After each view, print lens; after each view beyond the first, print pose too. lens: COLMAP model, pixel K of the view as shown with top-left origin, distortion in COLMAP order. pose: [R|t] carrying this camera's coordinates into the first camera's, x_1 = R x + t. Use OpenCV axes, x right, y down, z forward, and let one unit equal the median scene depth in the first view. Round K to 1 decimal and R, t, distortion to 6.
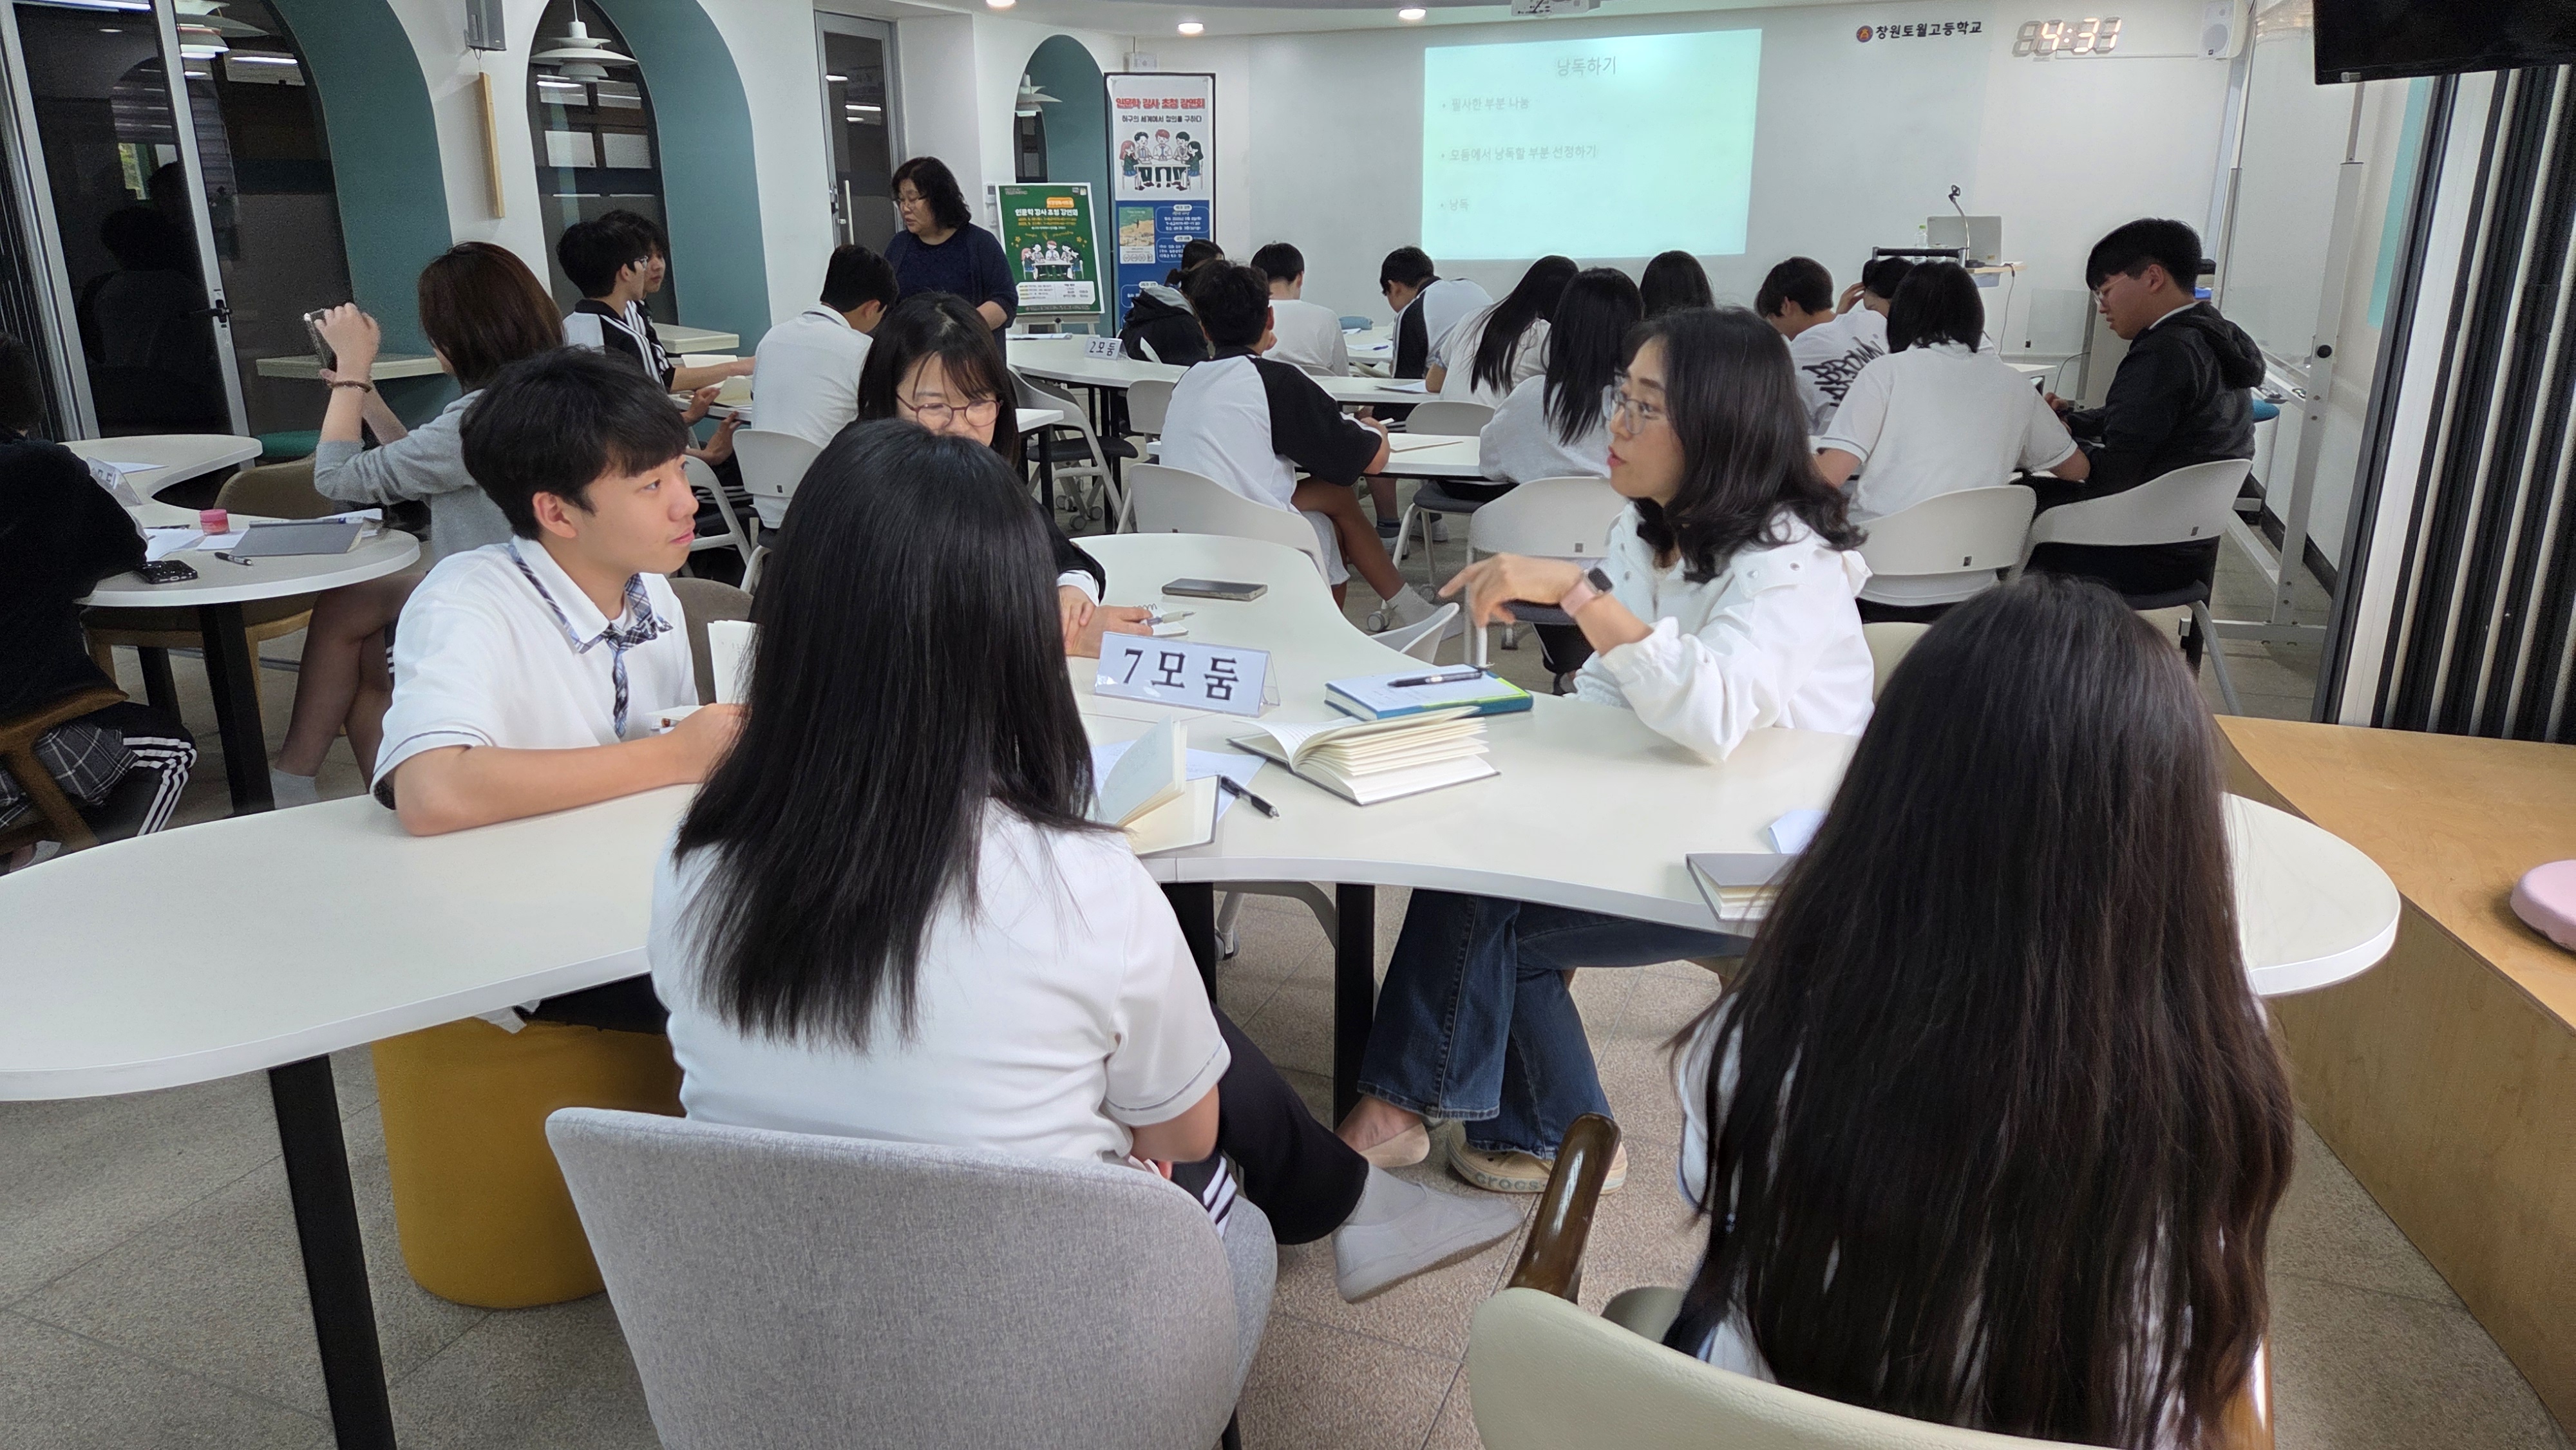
lens RADIAL K [[1739.8, 0, 1289.9], [0, 1739.8, 722.0], [0, 0, 1]] dist [0.063587, -0.003717]
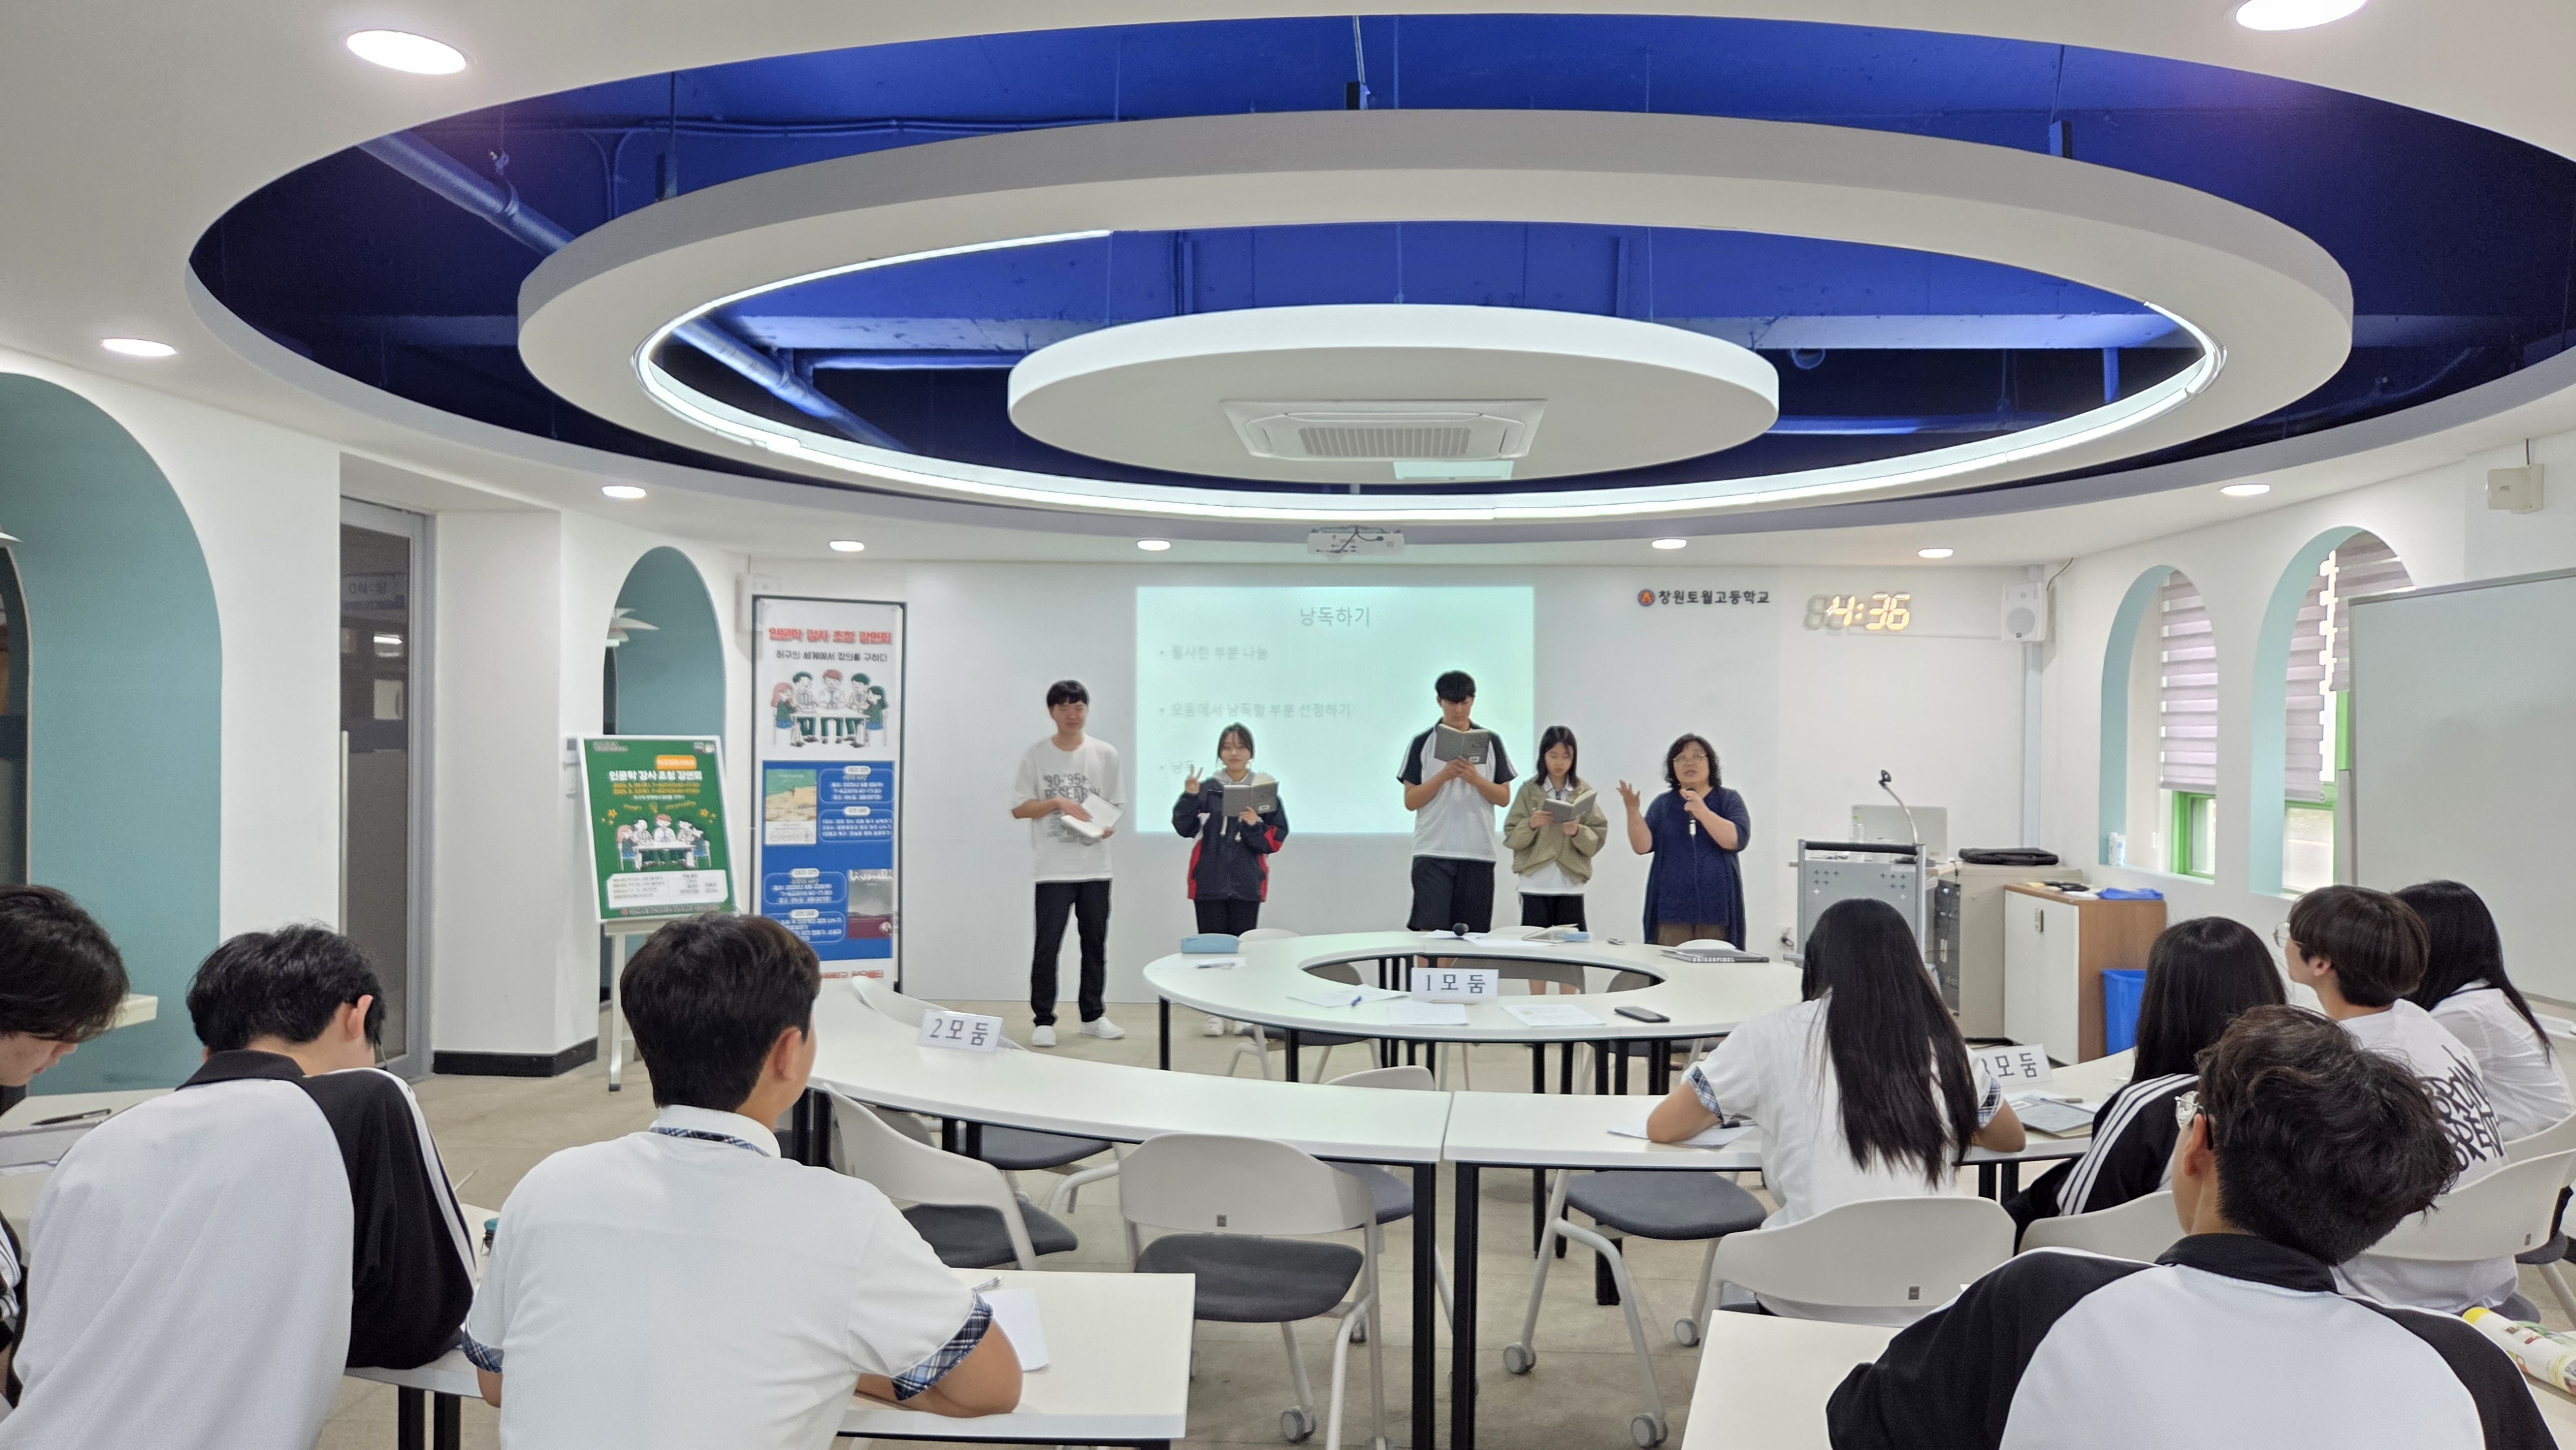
lens RADIAL K [[1739.8, 0, 1289.2], [0, 1739.8, 728.7], [0, 0, 1]] dist [0.063587, -0.003717]
pose [[0.943231, 0.019696, 0.331553, -0.133774], [0.077452, 0.957676, -0.277234, -0.095706], [-0.322981, 0.287175, 0.901784, 0.282633]]
